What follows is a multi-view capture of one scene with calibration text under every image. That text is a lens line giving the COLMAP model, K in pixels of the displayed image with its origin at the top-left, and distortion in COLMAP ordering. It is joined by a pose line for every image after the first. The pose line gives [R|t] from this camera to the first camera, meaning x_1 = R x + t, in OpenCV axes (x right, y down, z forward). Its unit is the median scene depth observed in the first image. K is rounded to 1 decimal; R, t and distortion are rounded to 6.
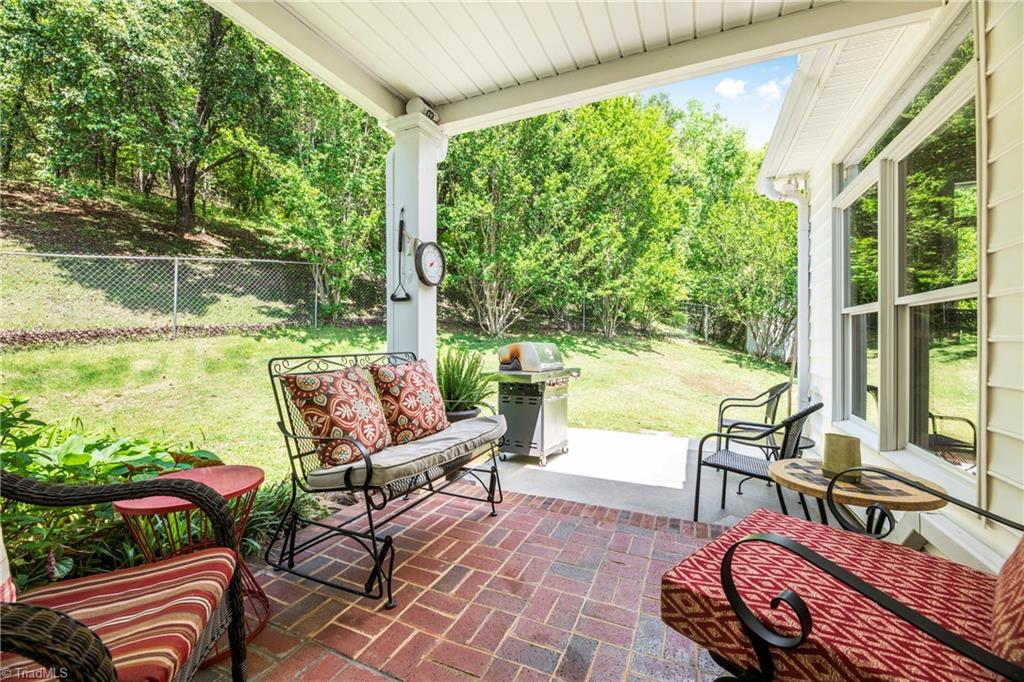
lens RADIAL K [[418.3, 0, 511.8], [0, 418.3, 339.5], [0, 0, 1]] dist [0.001085, 0.000114]
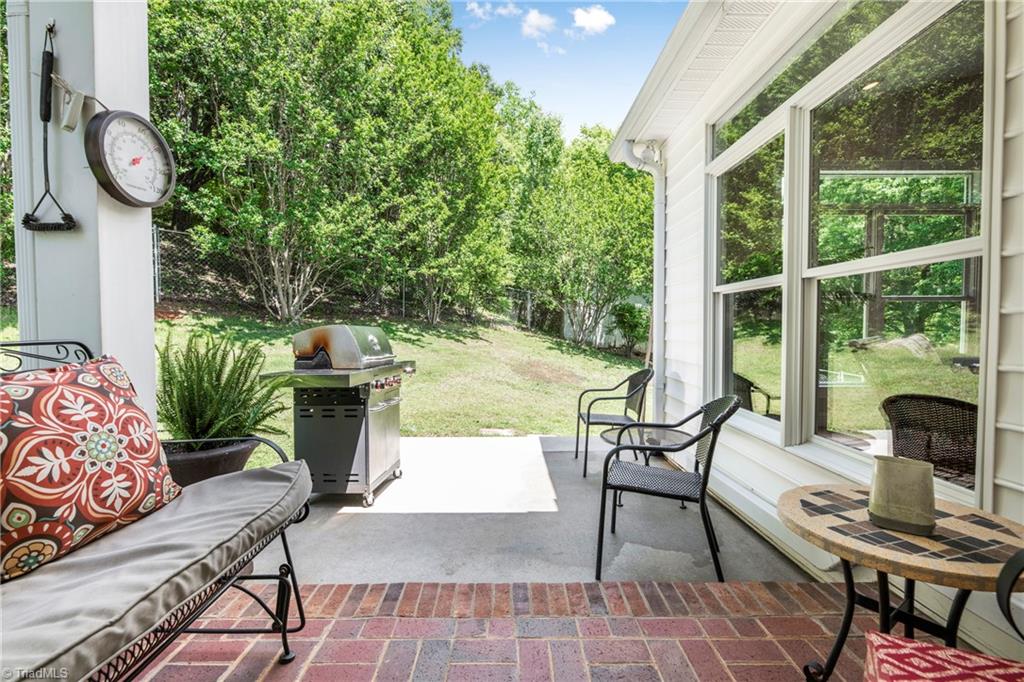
lens RADIAL K [[439.3, 0, 513.0], [0, 439.3, 339.9], [0, 0, 1]] dist [0.008184, -0.001923]
pose [[0.908286, -0.014421, 0.418101, -0.004493], [0.002989, 0.999604, 0.027985, 0.006728], [-0.418339, -0.024169, 0.907969, 0.149279]]
